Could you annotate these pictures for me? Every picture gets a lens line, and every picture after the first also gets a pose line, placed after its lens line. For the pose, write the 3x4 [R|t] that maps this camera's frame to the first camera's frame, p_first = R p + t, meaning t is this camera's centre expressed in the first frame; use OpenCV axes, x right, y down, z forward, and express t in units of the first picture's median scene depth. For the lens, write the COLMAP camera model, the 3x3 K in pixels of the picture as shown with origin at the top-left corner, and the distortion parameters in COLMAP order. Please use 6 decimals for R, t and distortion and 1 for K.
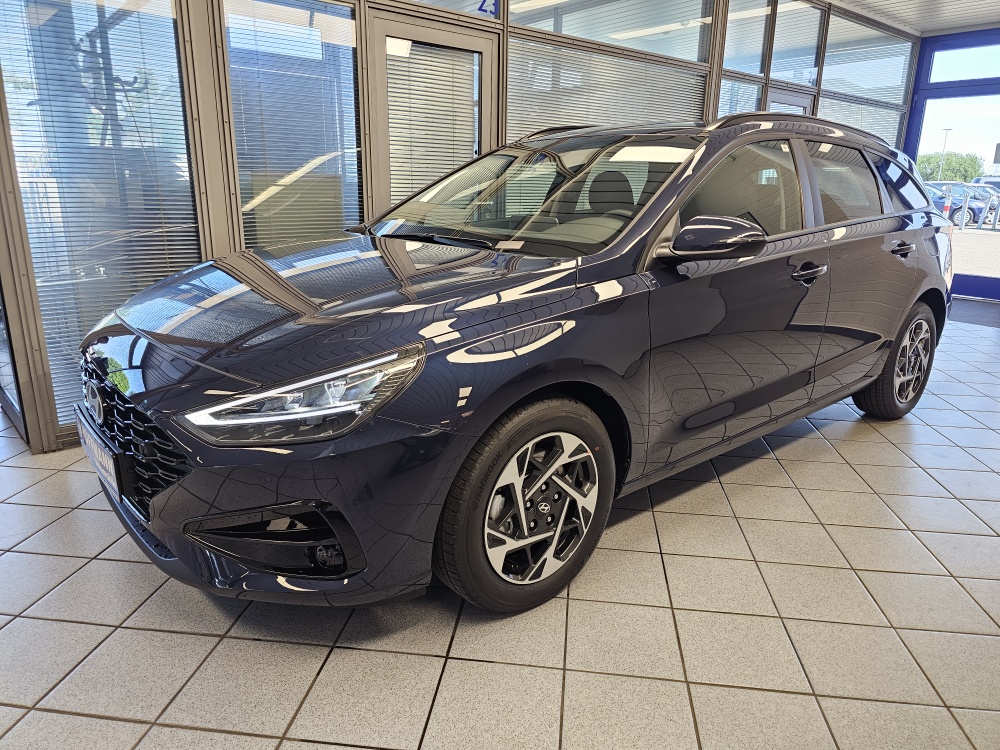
lens RADIAL K [[674.7, 0, 508.8], [0, 674.7, 366.0], [0, 0, 1]] dist [0.041827, -0.046351]
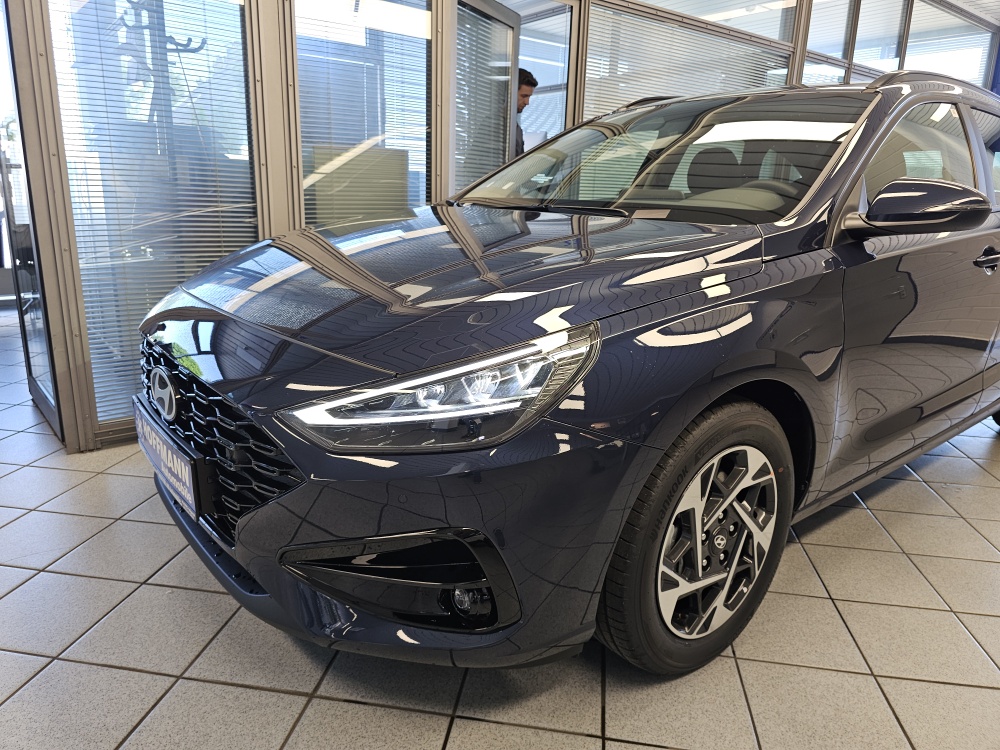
lens RADIAL K [[686.0, 0, 502.8], [0, 686.0, 357.8], [0, 0, 1]] dist [0.036138, -0.048381]
pose [[0.999236, 0.020697, -0.033139, -0.171519], [-0.021390, 0.999557, -0.020716, 0.018396], [0.032695, 0.021409, 0.999236, 0.192226]]
